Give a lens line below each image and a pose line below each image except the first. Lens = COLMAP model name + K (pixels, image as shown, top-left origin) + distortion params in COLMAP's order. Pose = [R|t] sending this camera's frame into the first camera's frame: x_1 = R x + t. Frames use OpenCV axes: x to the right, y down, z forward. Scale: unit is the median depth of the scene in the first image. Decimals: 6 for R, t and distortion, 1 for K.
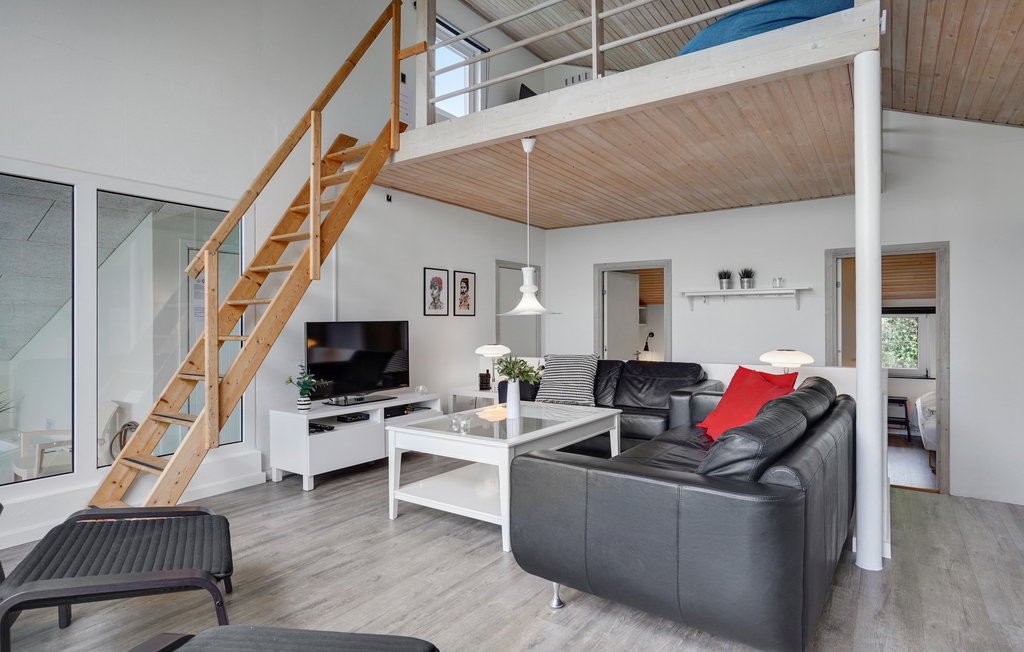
lens RADIAL K [[553.8, 0, 512.0], [0, 553.8, 326.0], [0, 0, 1]] dist [-0.003707, -0.000718]
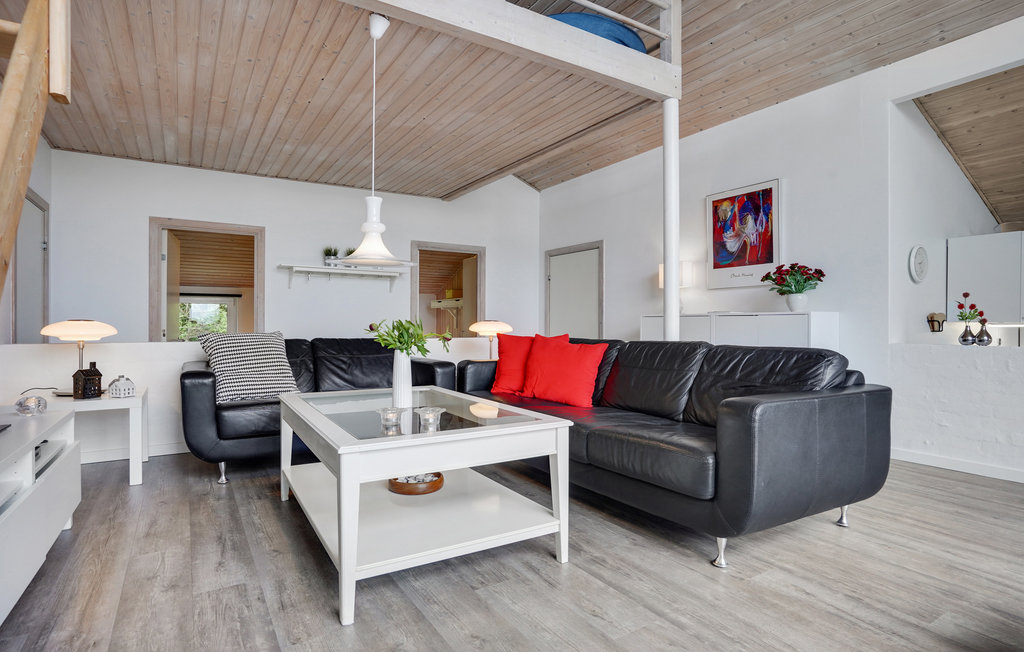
lens RADIAL K [[527.3, 0, 485.6], [0, 527.3, 327.5], [0, 0, 1]] dist [-0.021593, -0.000140]
pose [[0.424320, -0.002720, 0.905508, -0.467569], [0.002959, 0.999994, 0.001618, 0.054126], [-0.905507, 0.001993, 0.424326, 0.520524]]
